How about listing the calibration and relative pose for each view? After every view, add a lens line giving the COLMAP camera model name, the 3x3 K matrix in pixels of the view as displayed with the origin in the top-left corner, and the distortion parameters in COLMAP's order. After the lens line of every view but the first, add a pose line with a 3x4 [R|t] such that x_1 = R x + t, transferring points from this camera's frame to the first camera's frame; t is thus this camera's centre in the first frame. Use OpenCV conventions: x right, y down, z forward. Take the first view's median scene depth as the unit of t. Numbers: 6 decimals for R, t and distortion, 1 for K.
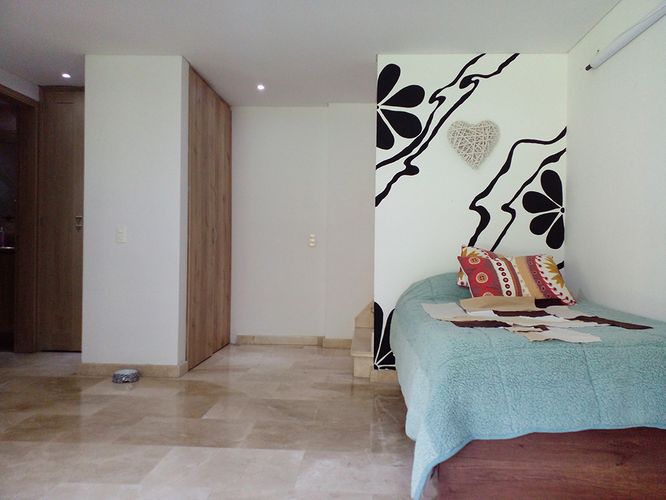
lens RADIAL K [[527.5, 0, 333.0], [0, 527.5, 250.0], [0, 0, 1]] dist [0.037407, -0.038423]
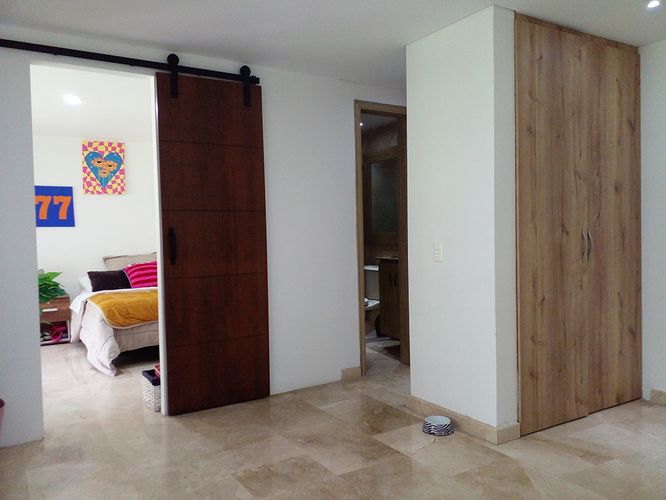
lens RADIAL K [[527.5, 0, 333.0], [0, 527.5, 250.0], [0, 0, 1]] dist [0.037407, -0.038423]
pose [[0.578649, -0.008906, -0.815528, 0.164887], [0.031051, 0.999456, 0.011117, -0.041887], [0.814985, -0.031756, 0.578611, 0.351477]]
